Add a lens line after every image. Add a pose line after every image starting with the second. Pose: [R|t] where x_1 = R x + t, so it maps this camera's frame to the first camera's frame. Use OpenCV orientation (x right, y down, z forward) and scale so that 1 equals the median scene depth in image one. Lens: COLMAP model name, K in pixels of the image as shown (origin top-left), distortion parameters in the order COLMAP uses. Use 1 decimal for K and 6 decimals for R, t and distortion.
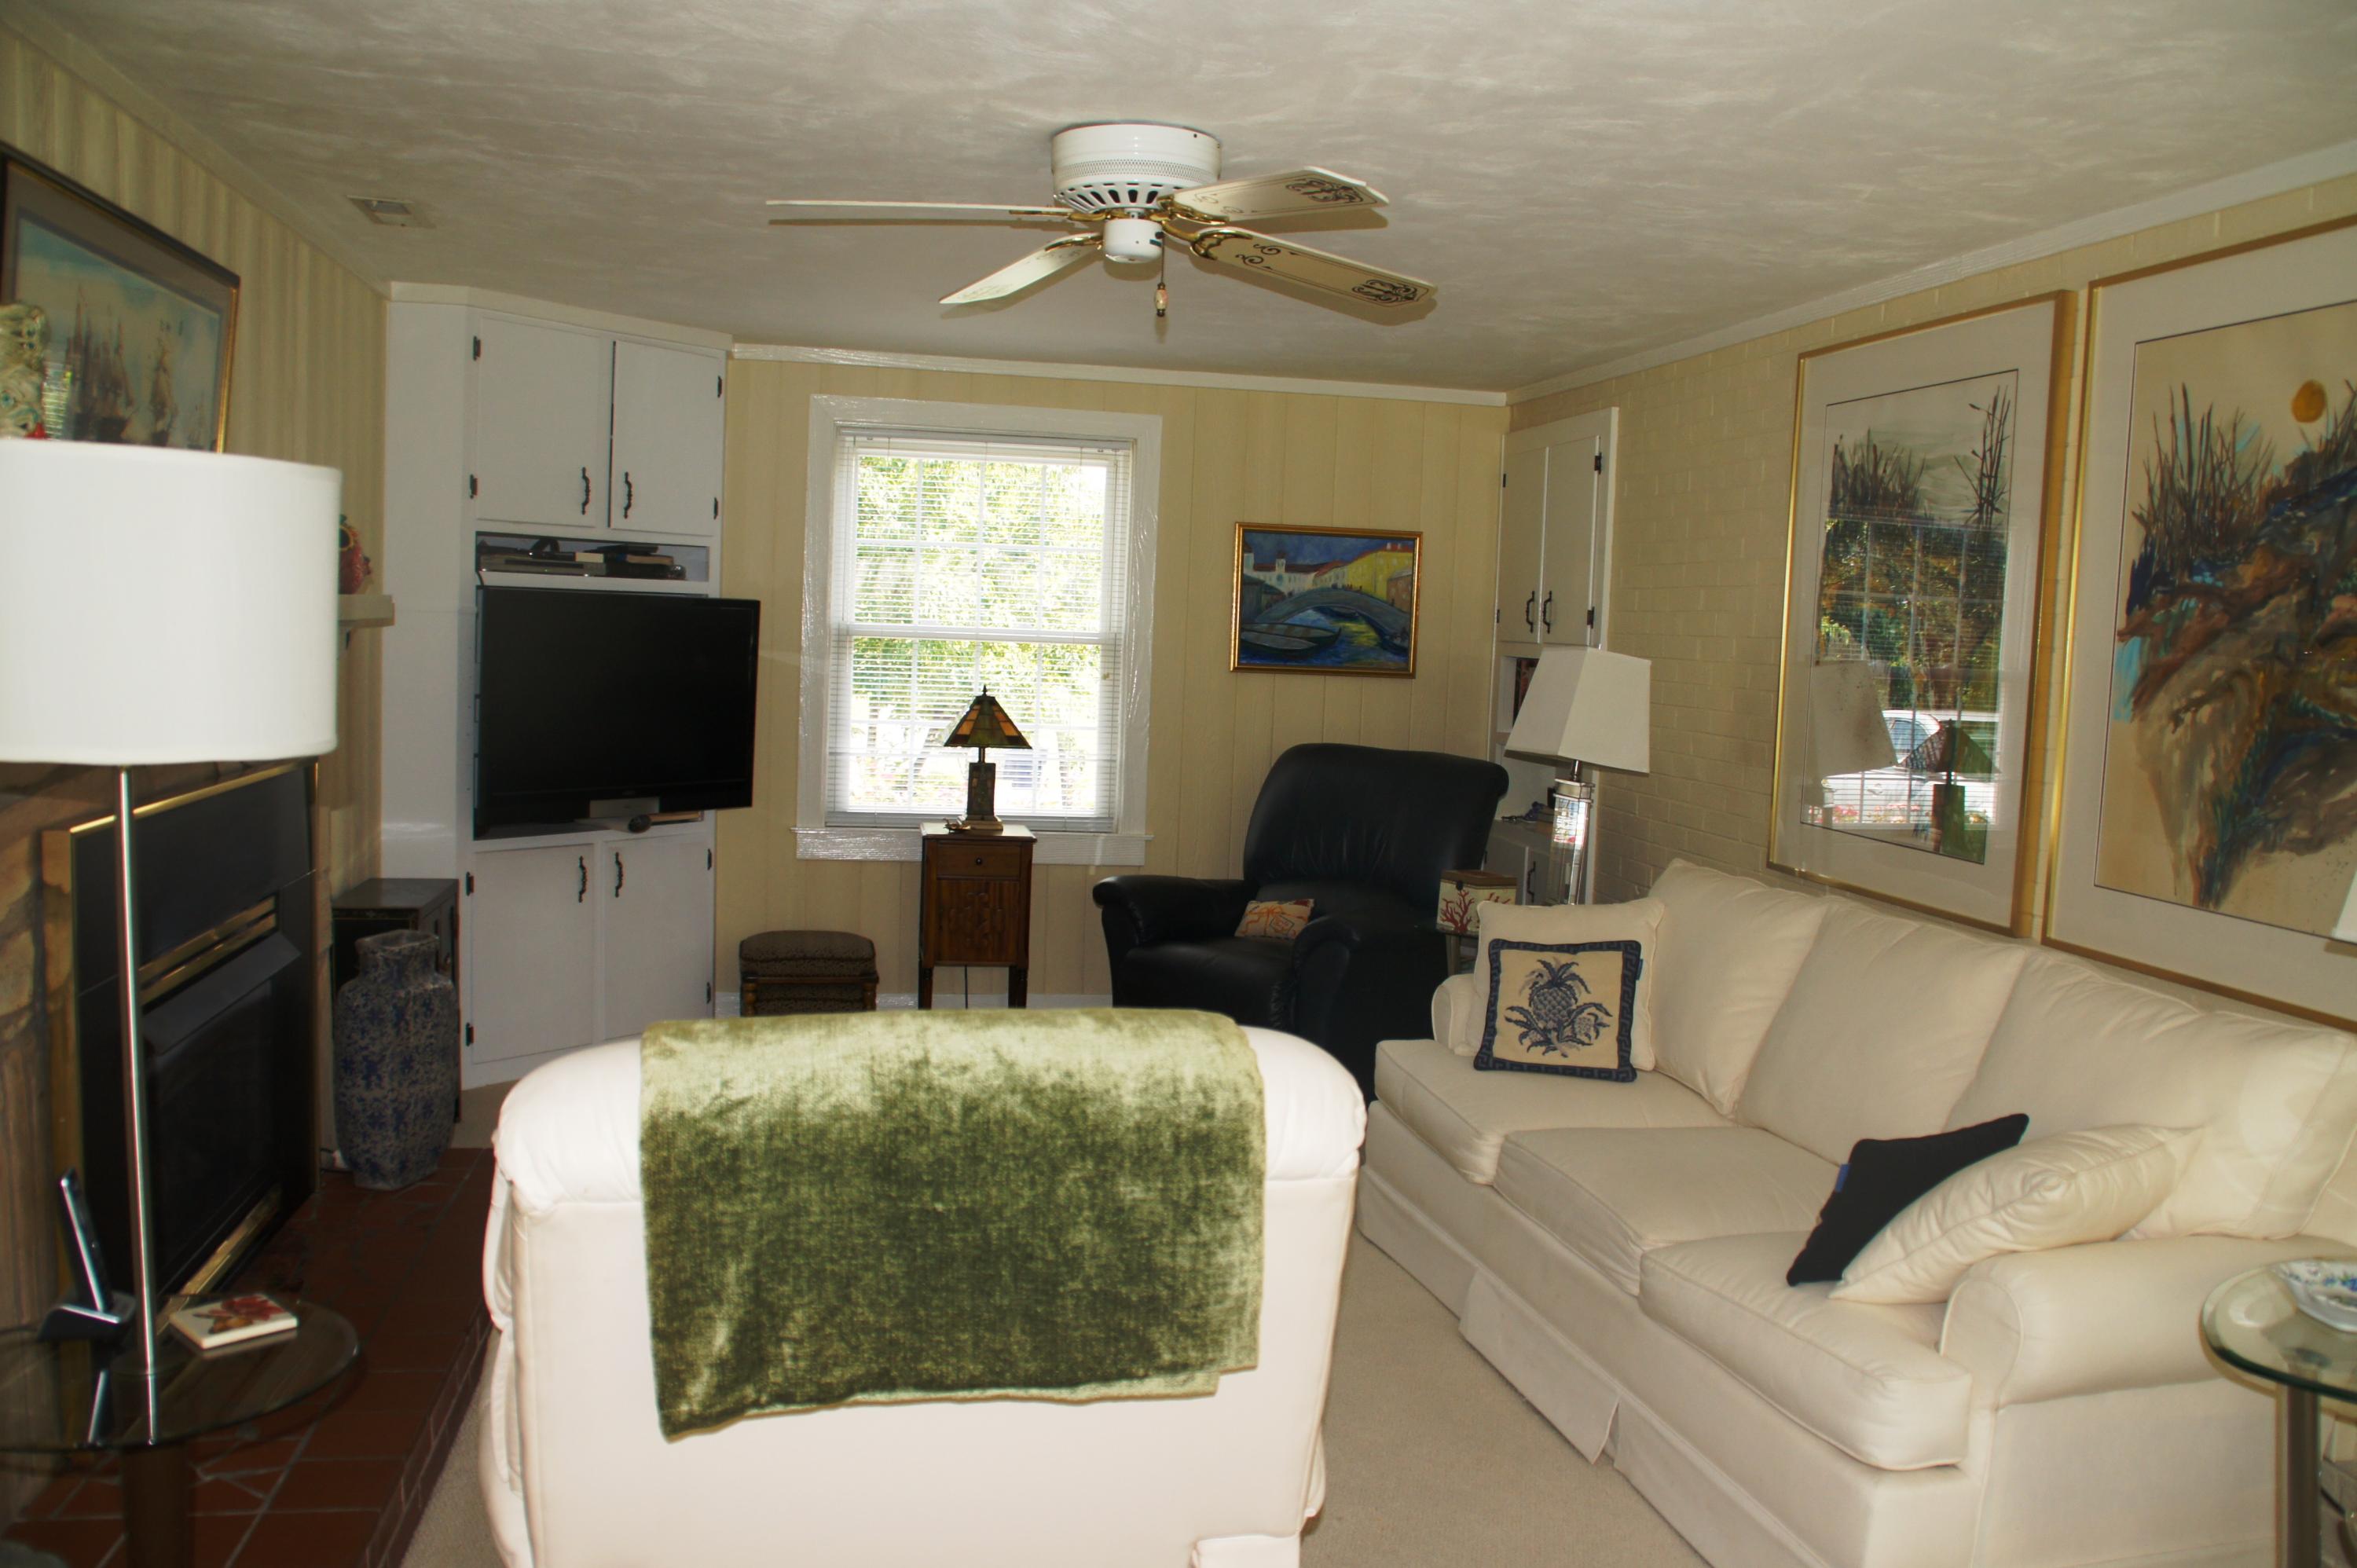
lens RADIAL K [[1851.1, 0, 1181.1], [0, 1851.1, 798.1], [0, 0, 1]] dist [-0.168815, 0.115627]
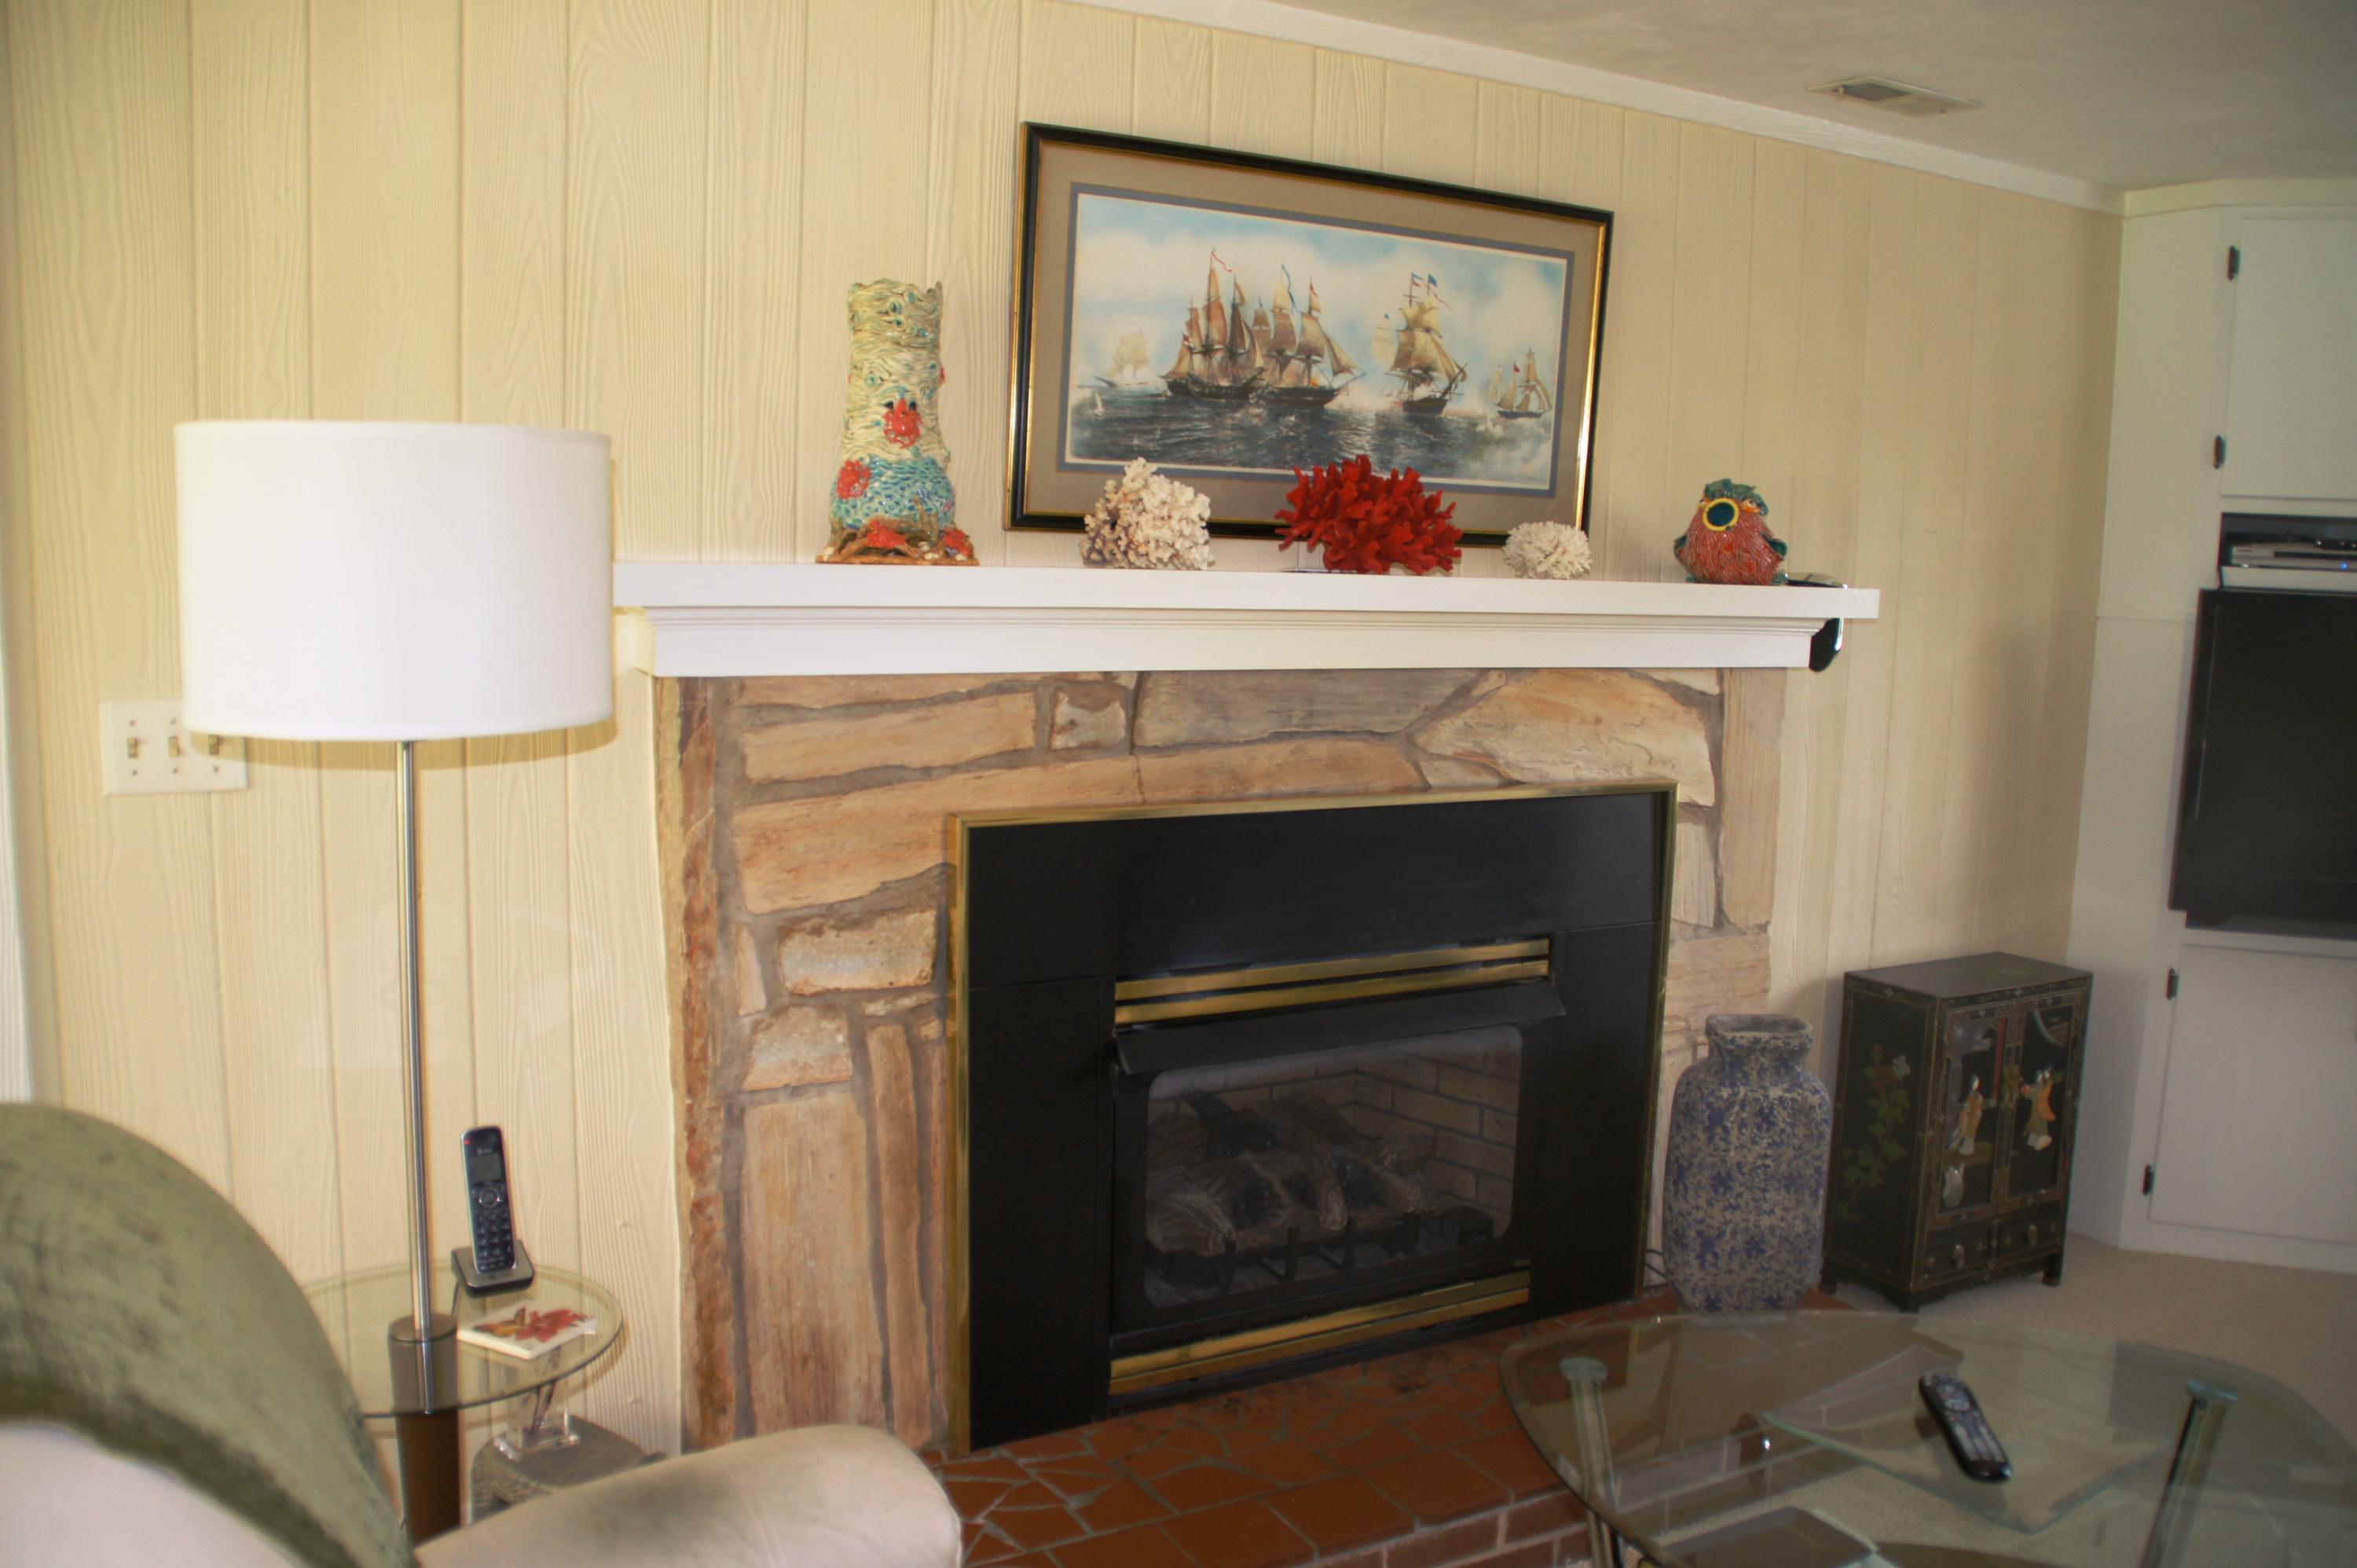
lens RADIAL K [[1851.1, 0, 1181.1], [0, 1851.1, 798.1], [0, 0, 1]] dist [-0.168815, 0.115627]
pose [[0.300634, 0.089264, -0.949553, 0.150834], [-0.103715, 0.992766, 0.060490, -0.026894], [0.948084, 0.080297, 0.307717, 0.327794]]
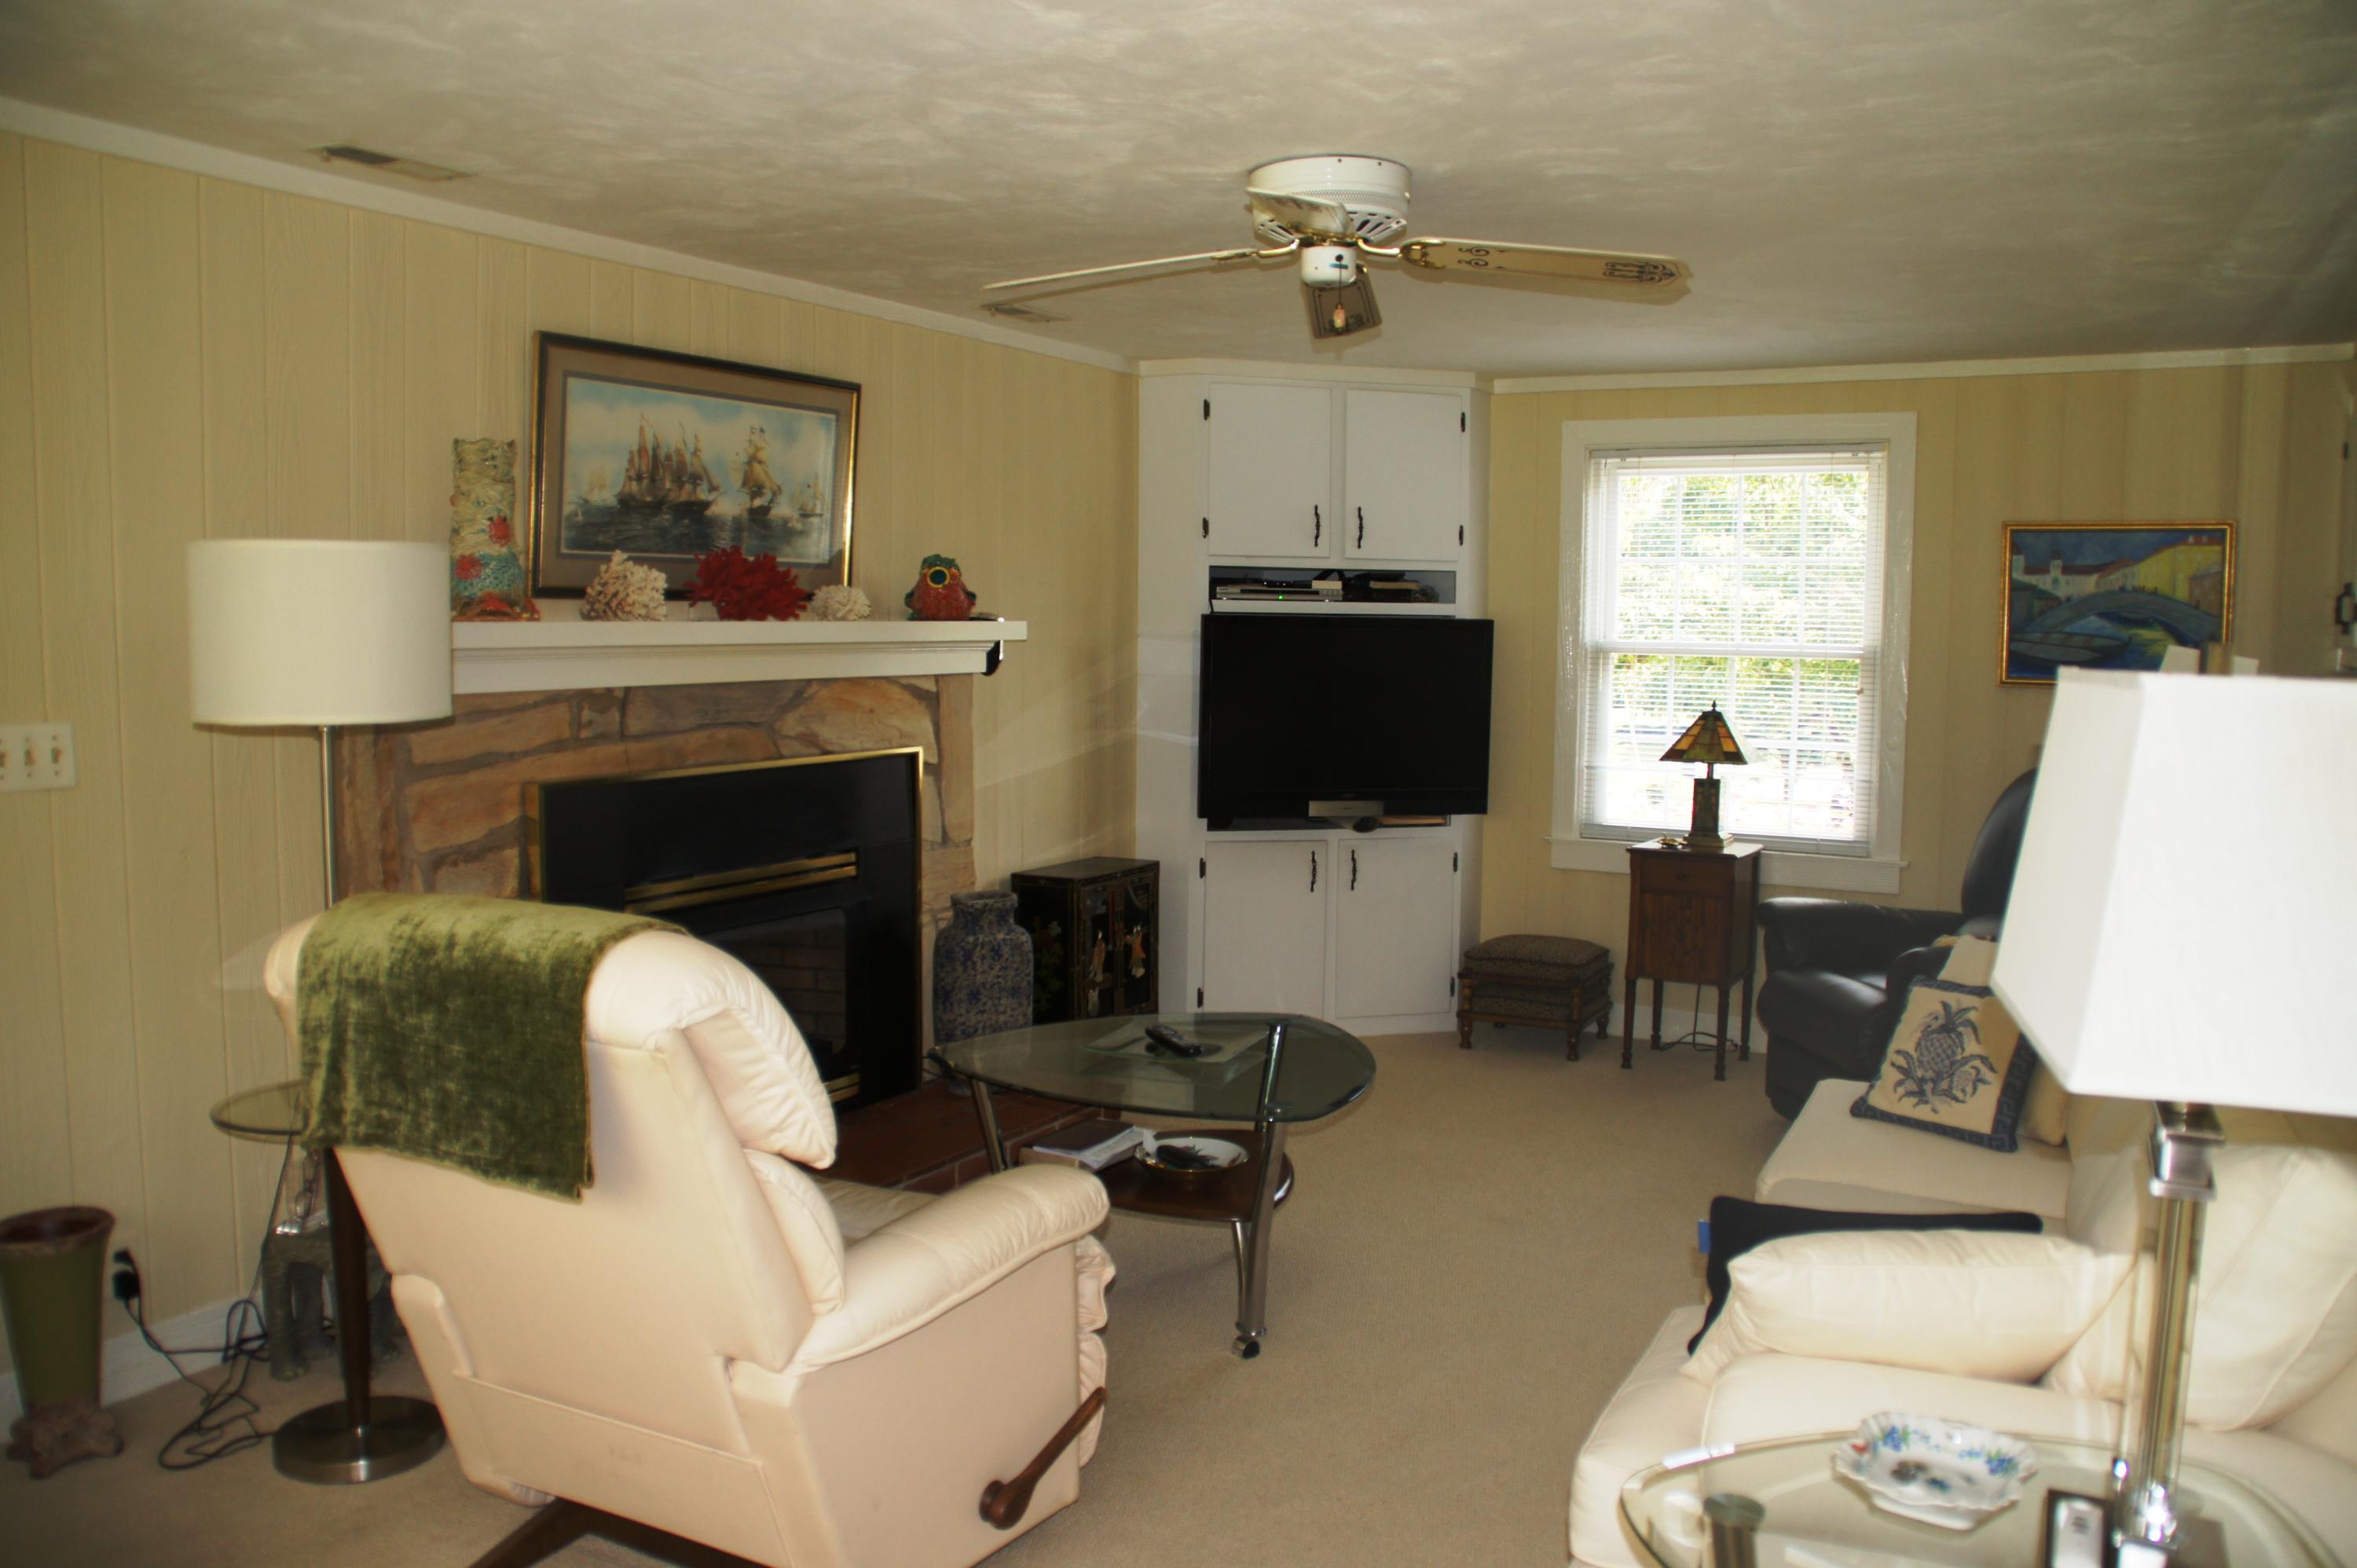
lens RADIAL K [[1851.1, 0, 1181.1], [0, 1851.1, 798.1], [0, 0, 1]] dist [-0.168815, 0.115627]
pose [[0.755243, 0.027378, -0.654873, 0.325288], [-0.039685, 0.999204, -0.003994, 0.006417], [0.654242, 0.029005, 0.755728, 0.077300]]
